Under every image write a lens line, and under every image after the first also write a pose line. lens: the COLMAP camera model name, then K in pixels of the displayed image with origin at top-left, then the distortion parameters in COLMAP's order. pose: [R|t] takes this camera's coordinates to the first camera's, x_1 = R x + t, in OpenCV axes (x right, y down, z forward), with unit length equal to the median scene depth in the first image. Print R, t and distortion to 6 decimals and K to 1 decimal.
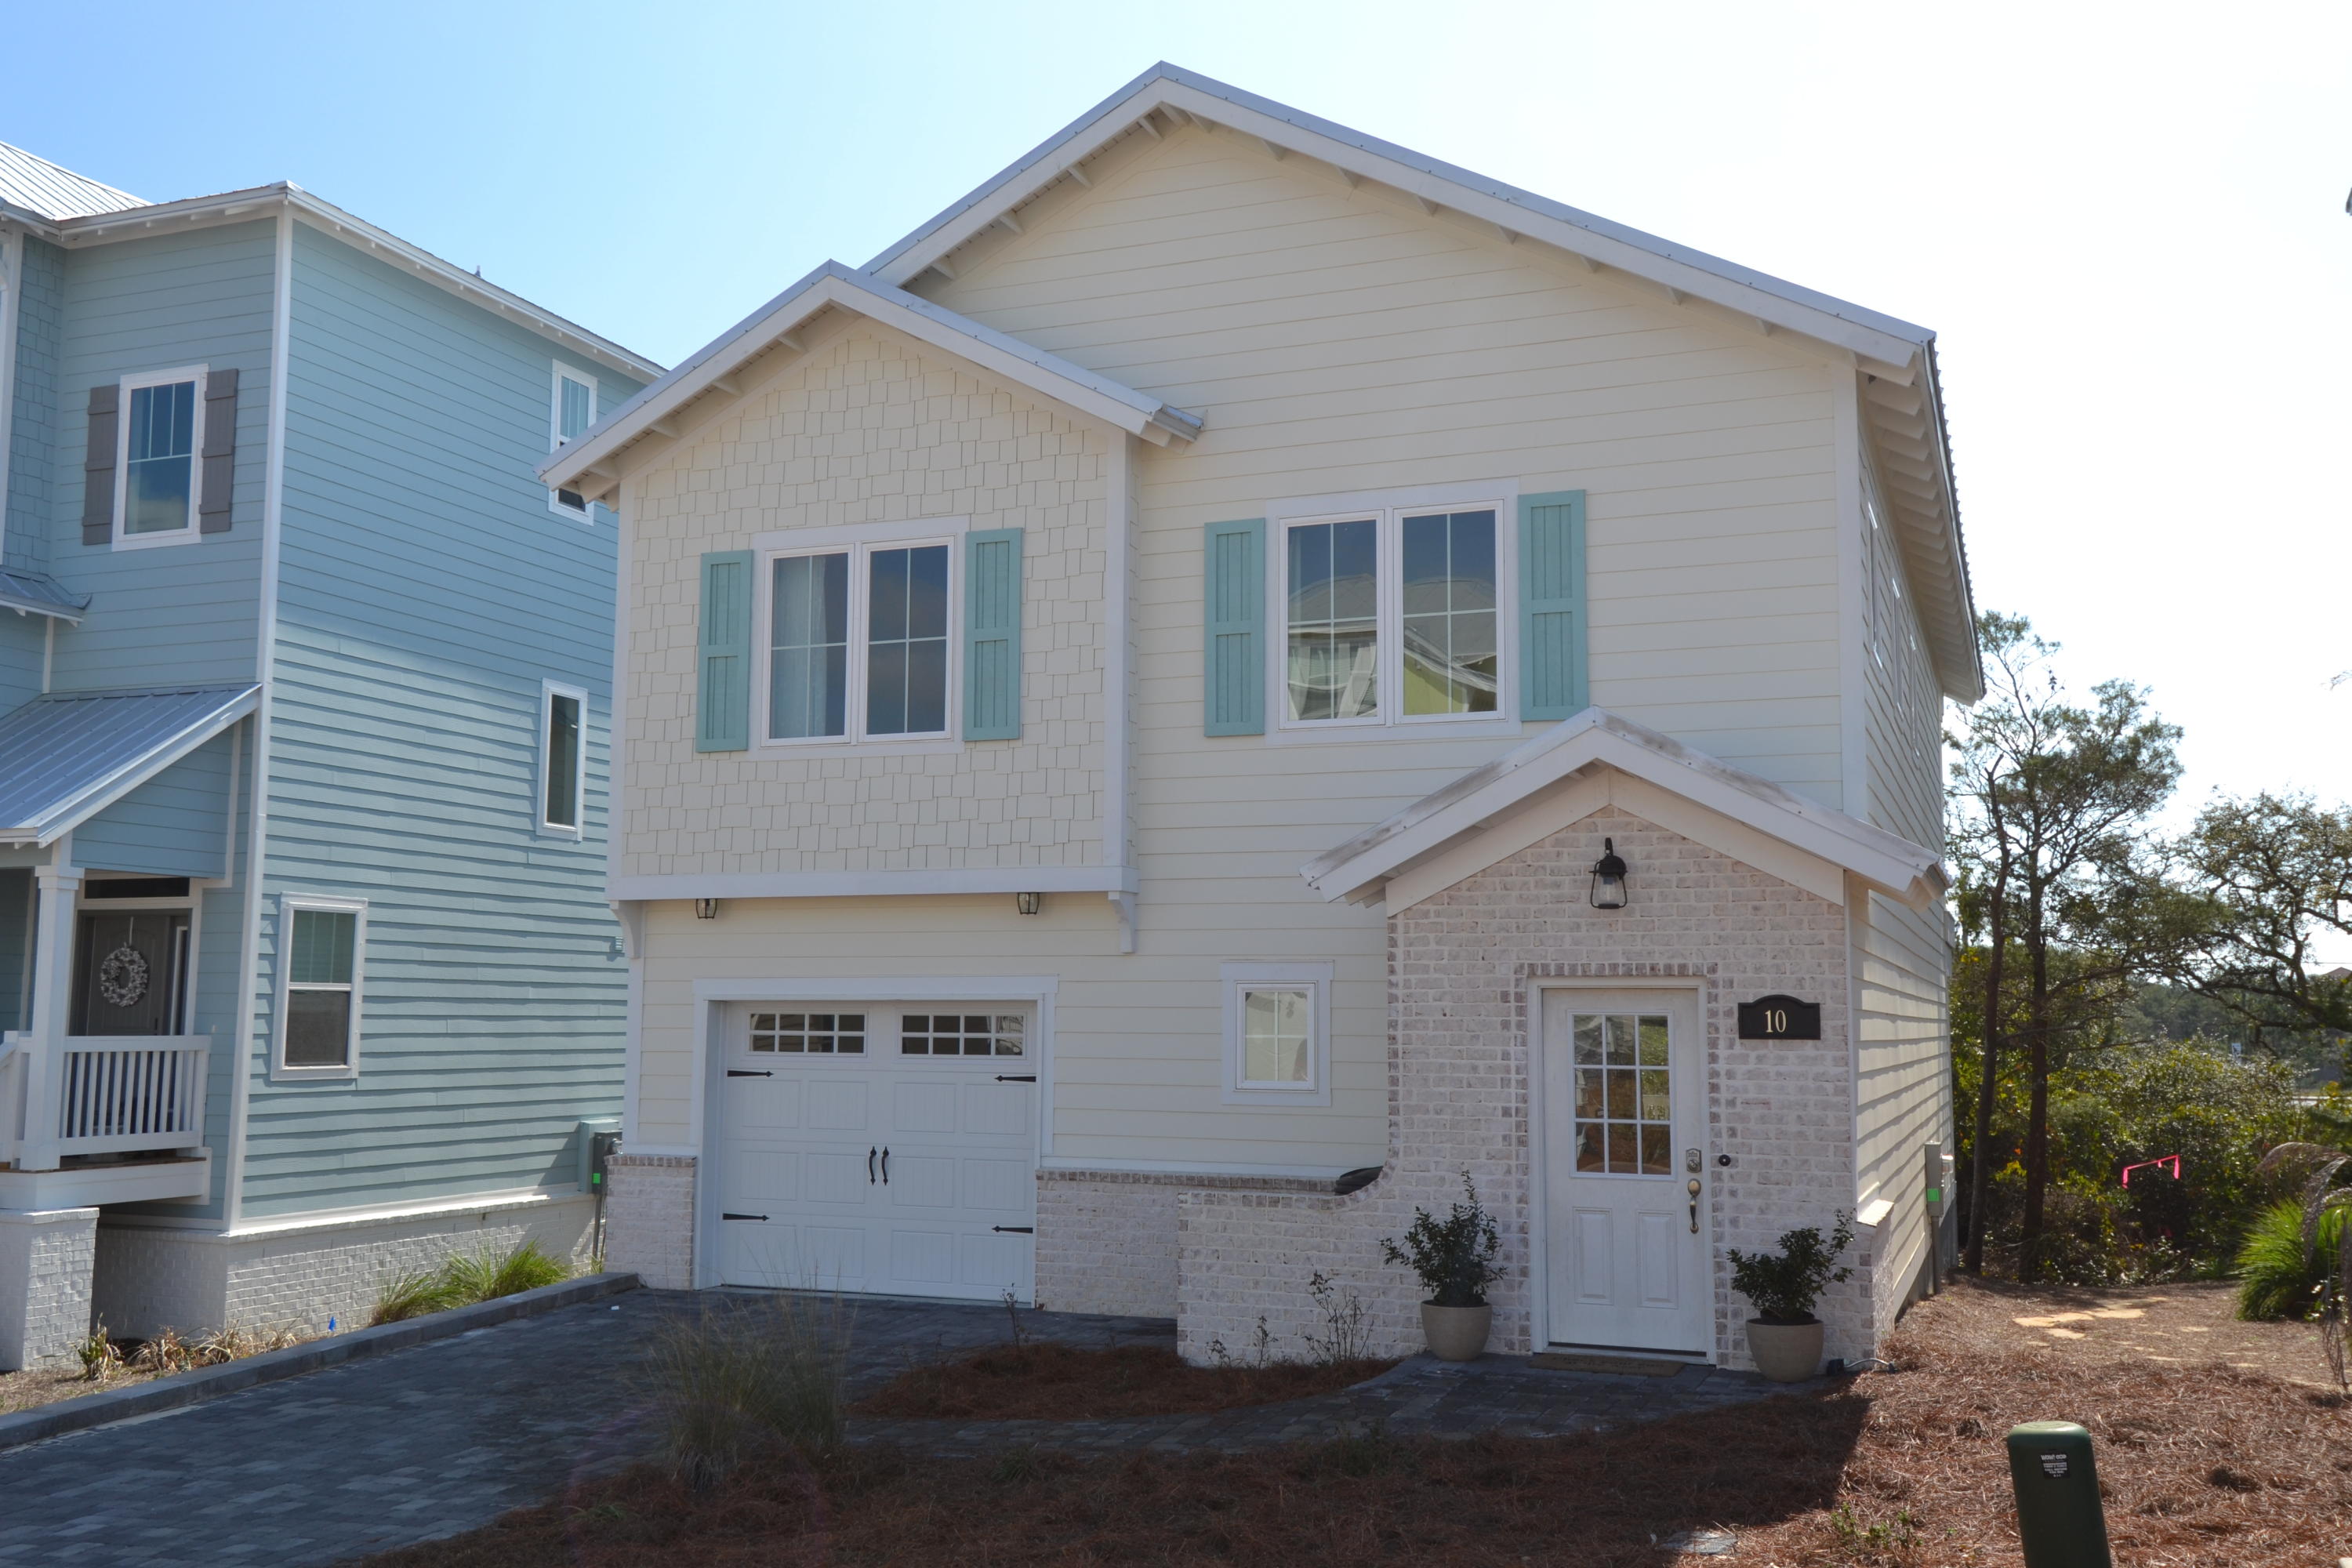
lens RADIAL K [[2151.5, 0, 1180.9], [0, 2151.5, 784.8], [0, 0, 1]] dist [0.045083, 0.000000]
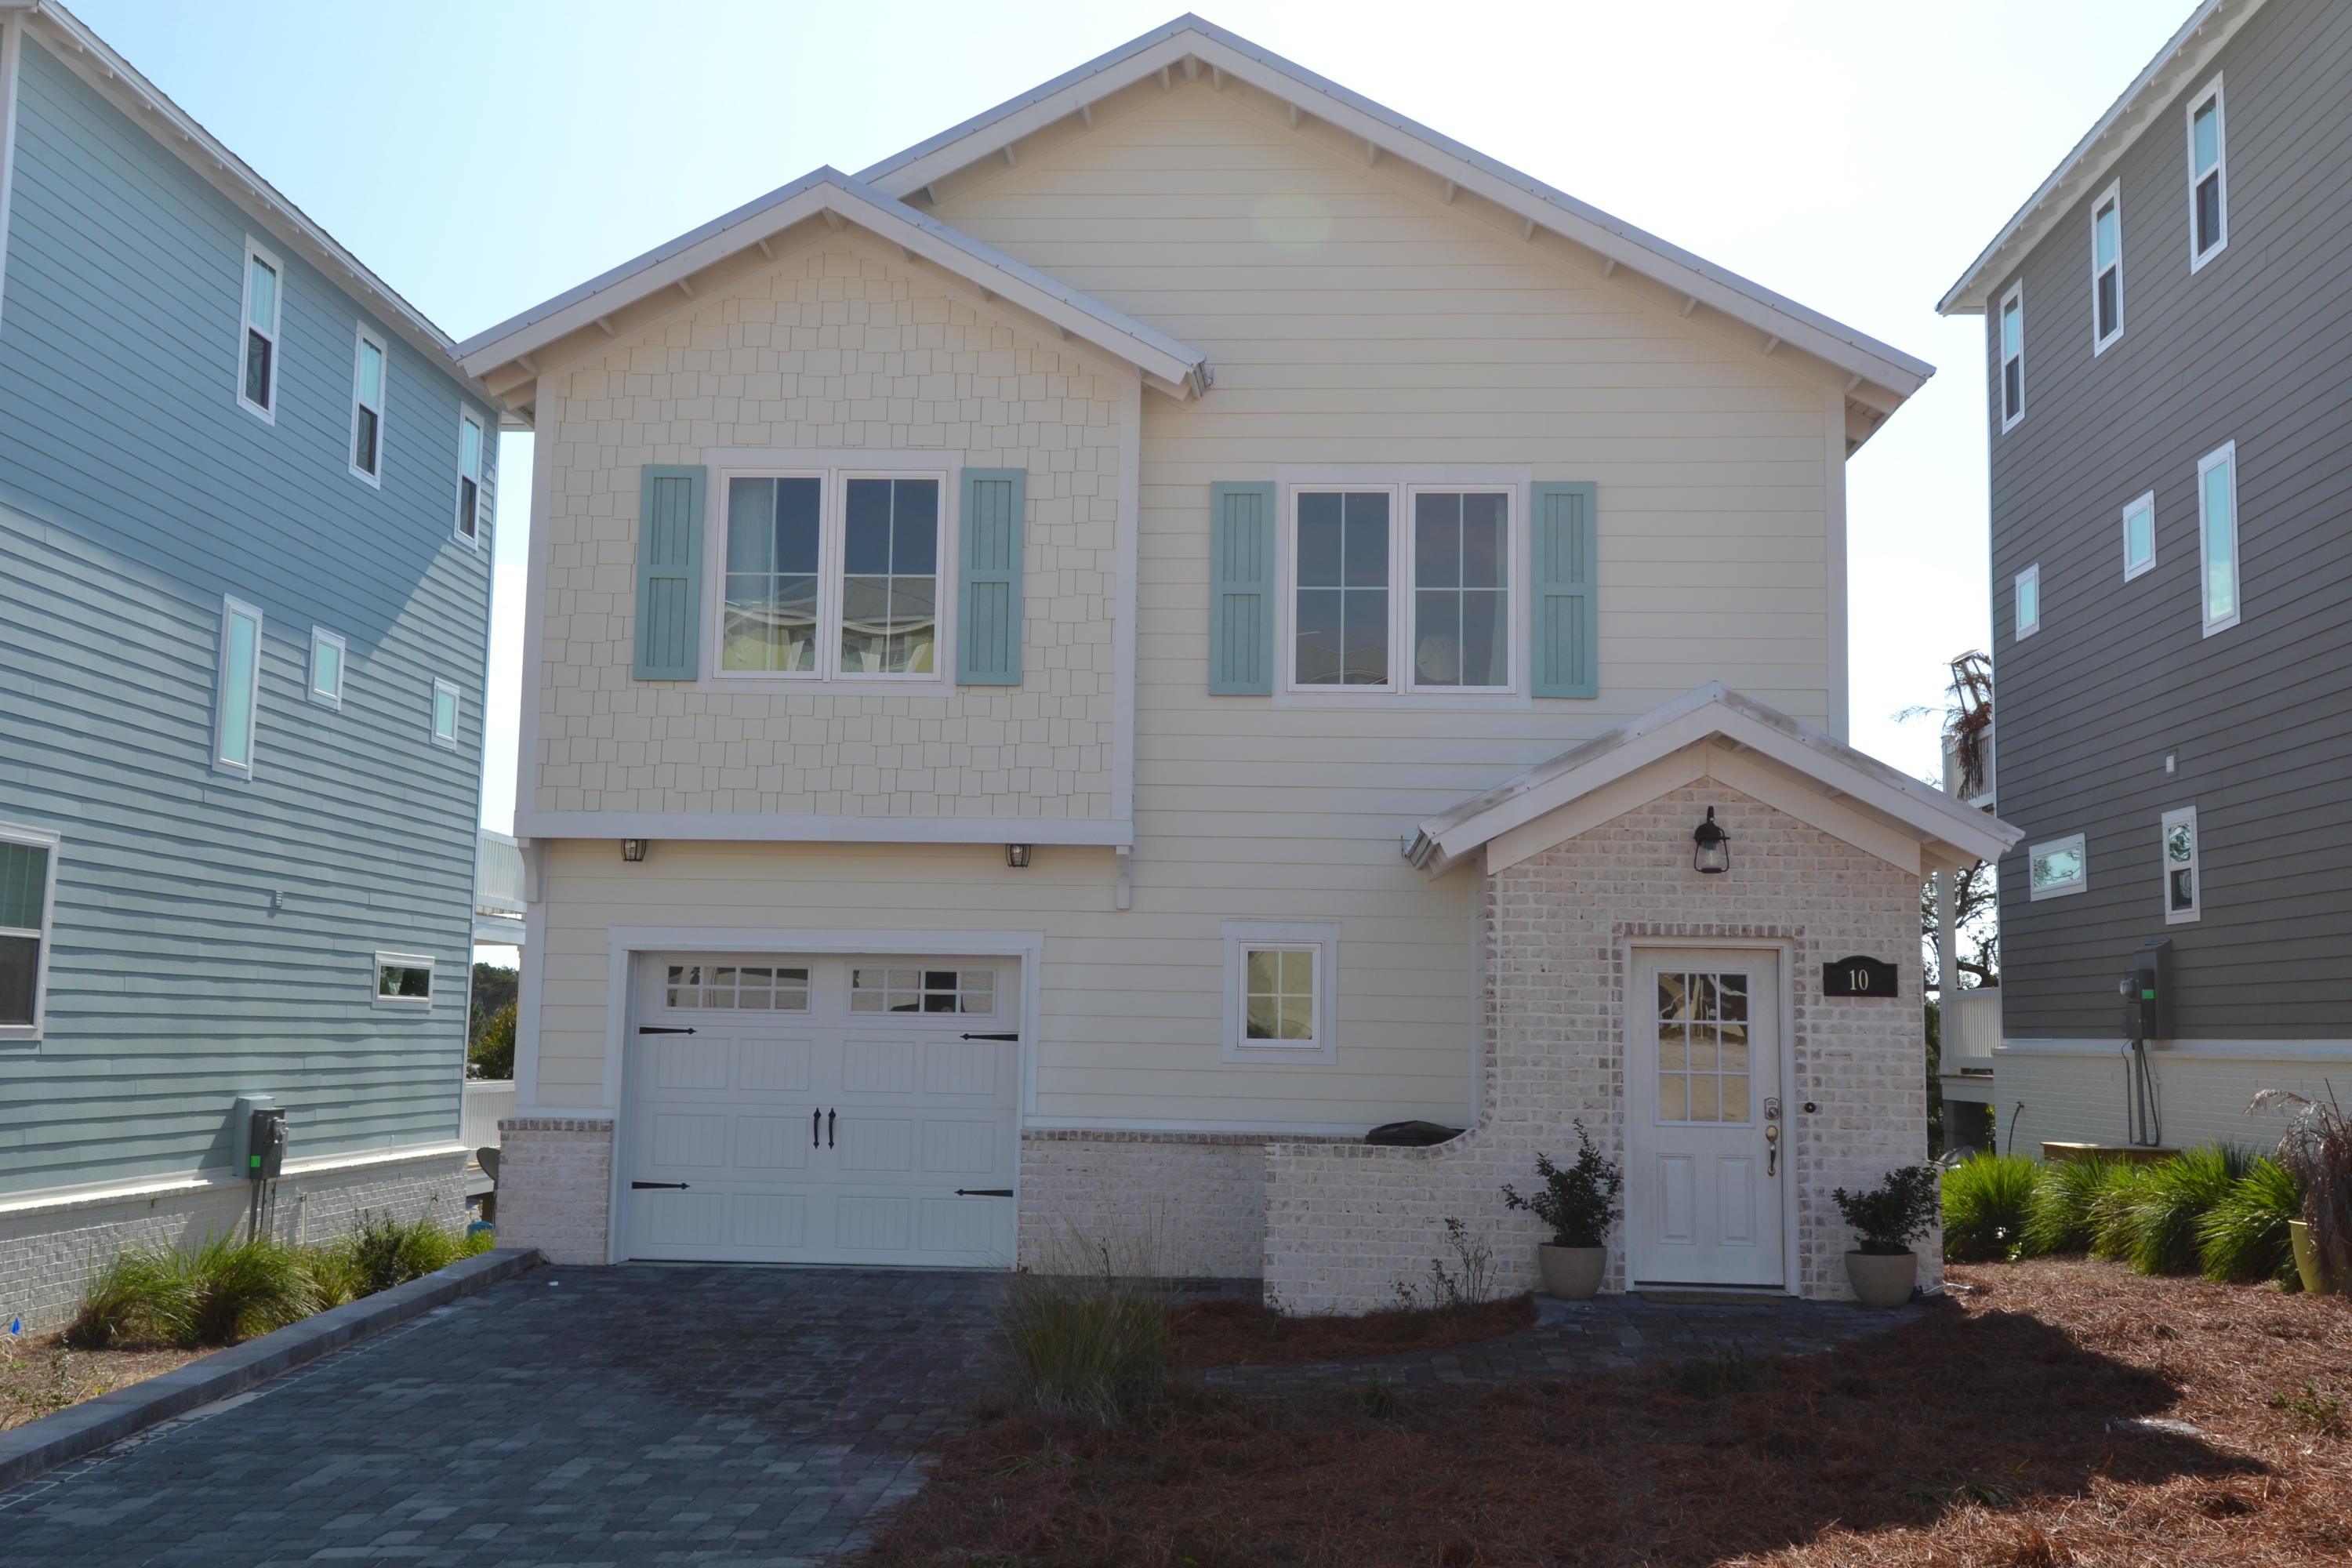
lens RADIAL K [[2151.5, 0, 1173.9], [0, 2151.5, 788.8], [0, 0, 1]] dist [0.045083, 0.000000]
pose [[0.946905, 0.047162, 0.318035, -0.315973], [-0.046946, 0.998863, -0.008346, 0.029947], [-0.318067, -0.007027, 0.948042, 0.058505]]
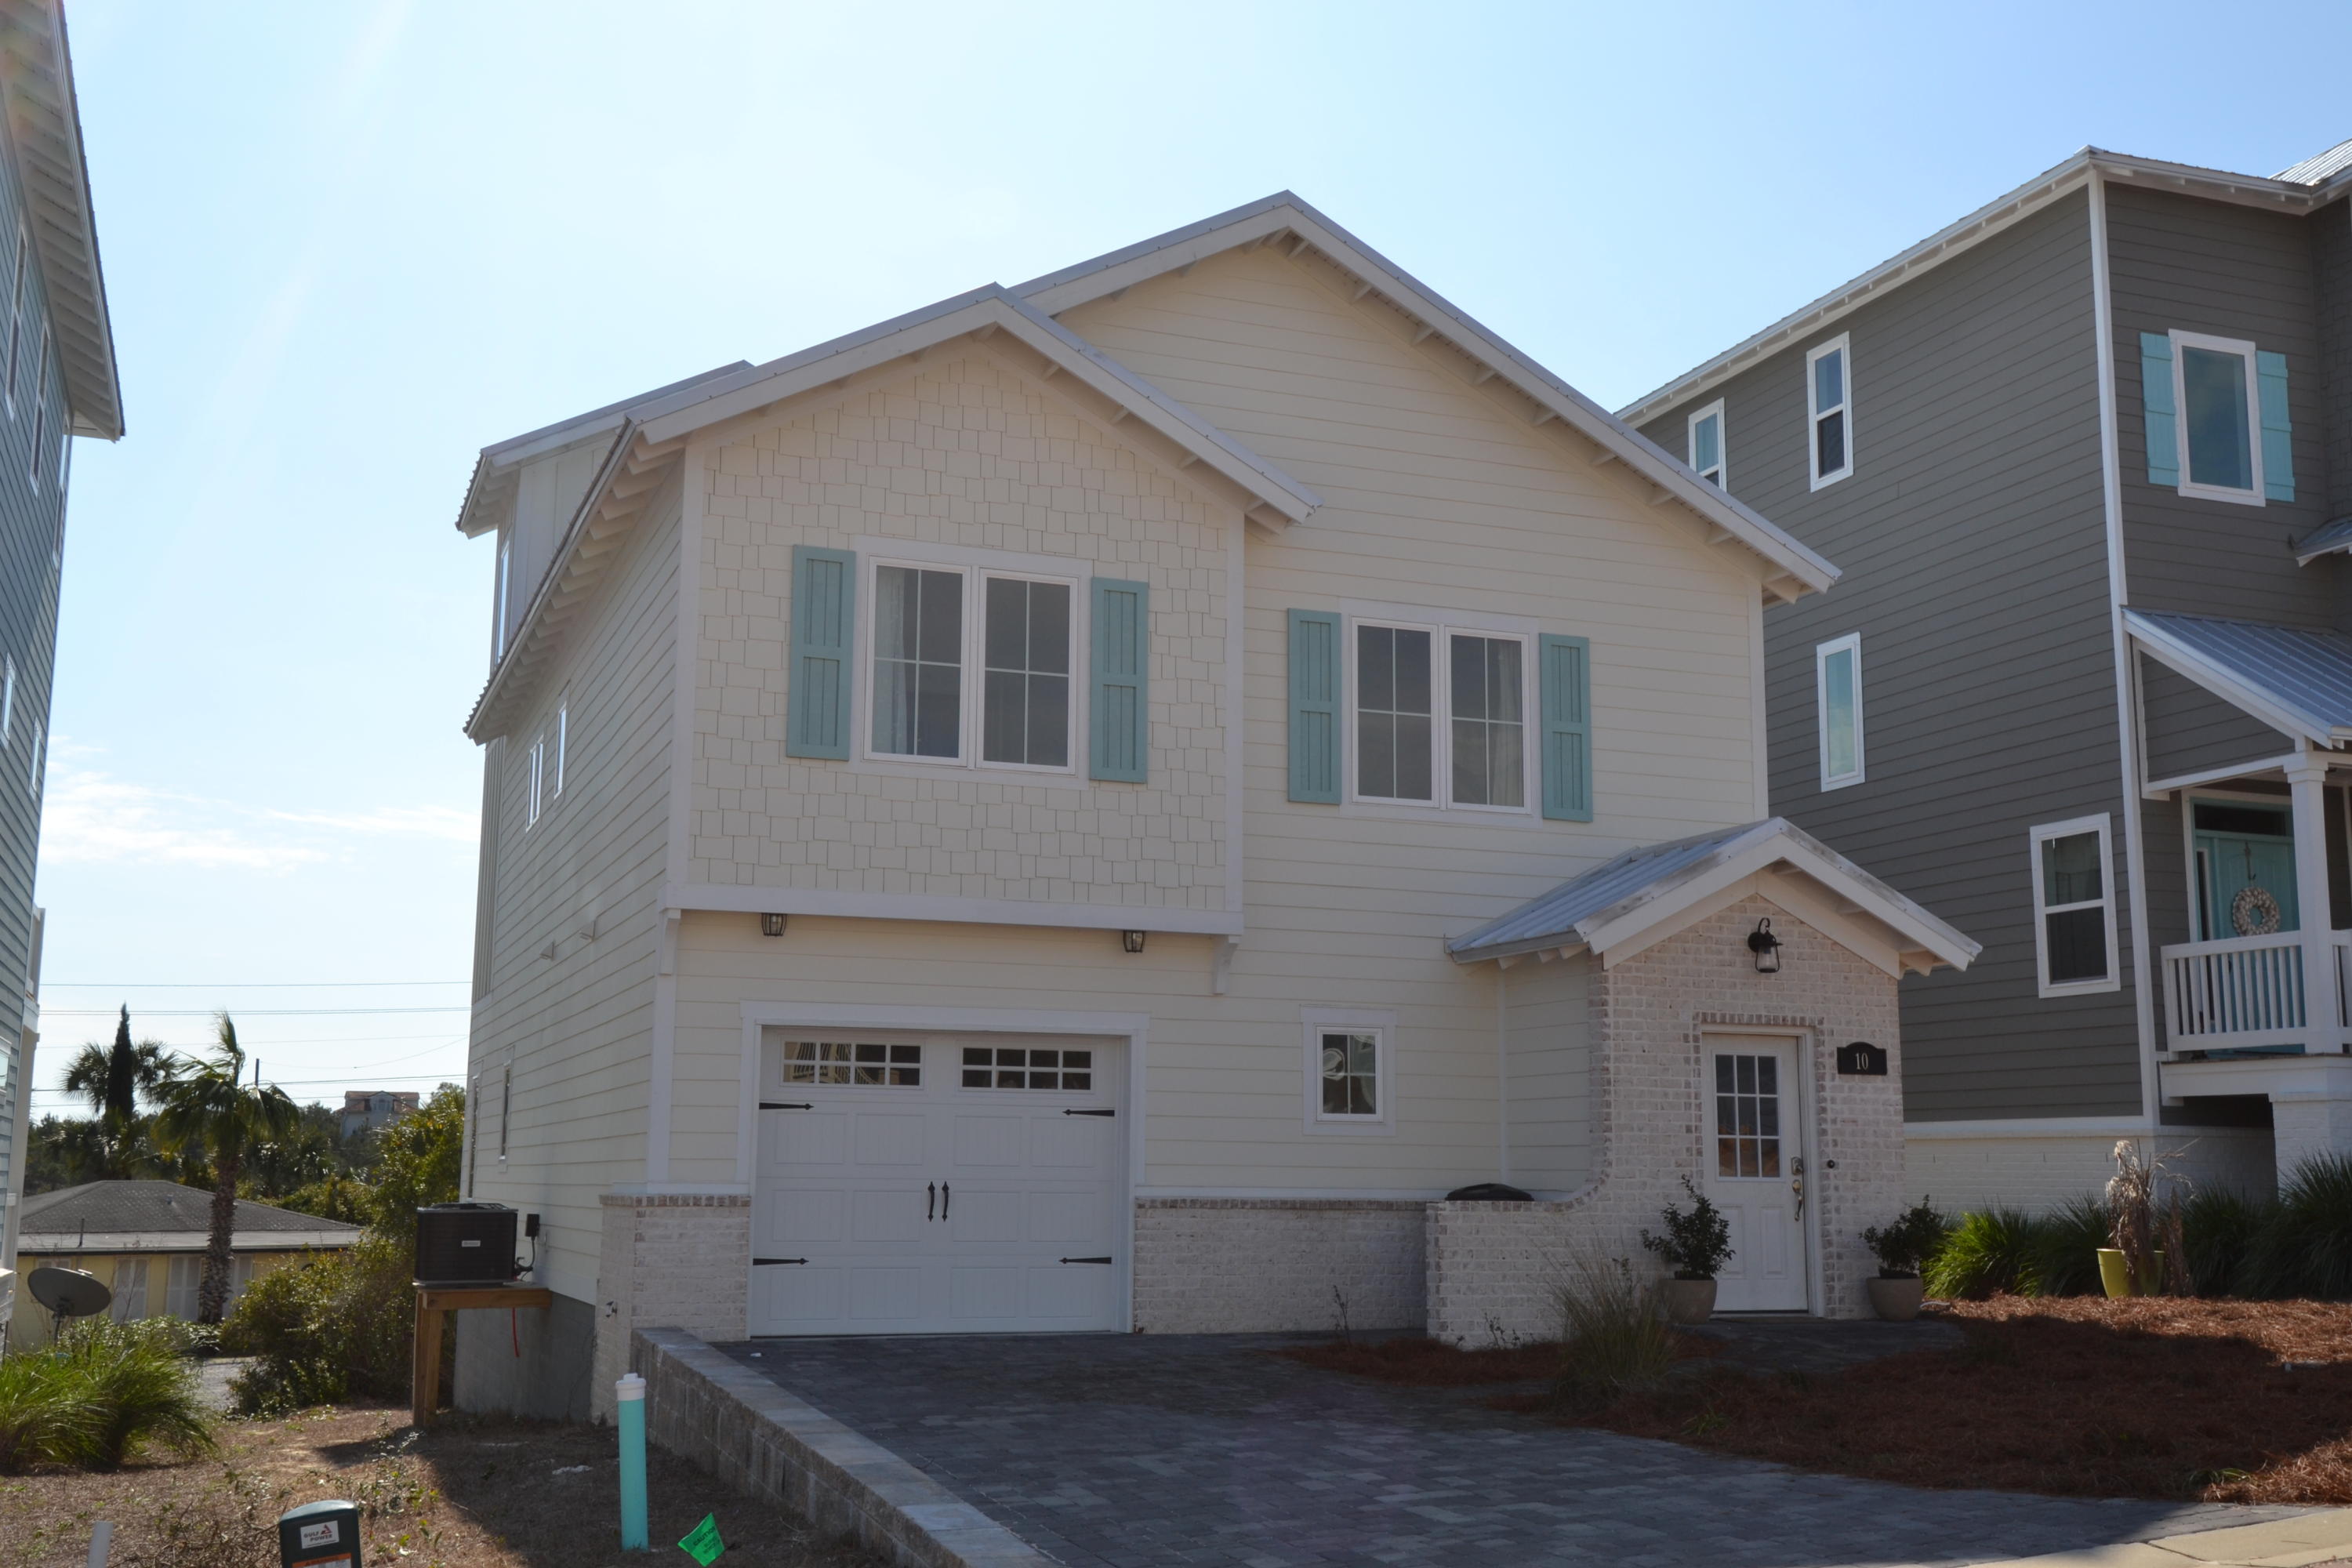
lens RADIAL K [[2381.7, 0, 1183.8], [0, 2381.7, 781.8], [0, 0, 1]] dist [0.036227, 0.000000]
pose [[0.732967, 0.111519, 0.671061, -0.837696], [-0.077905, 0.993742, -0.080051, 0.068913], [-0.675788, 0.006396, 0.737068, 0.136660]]
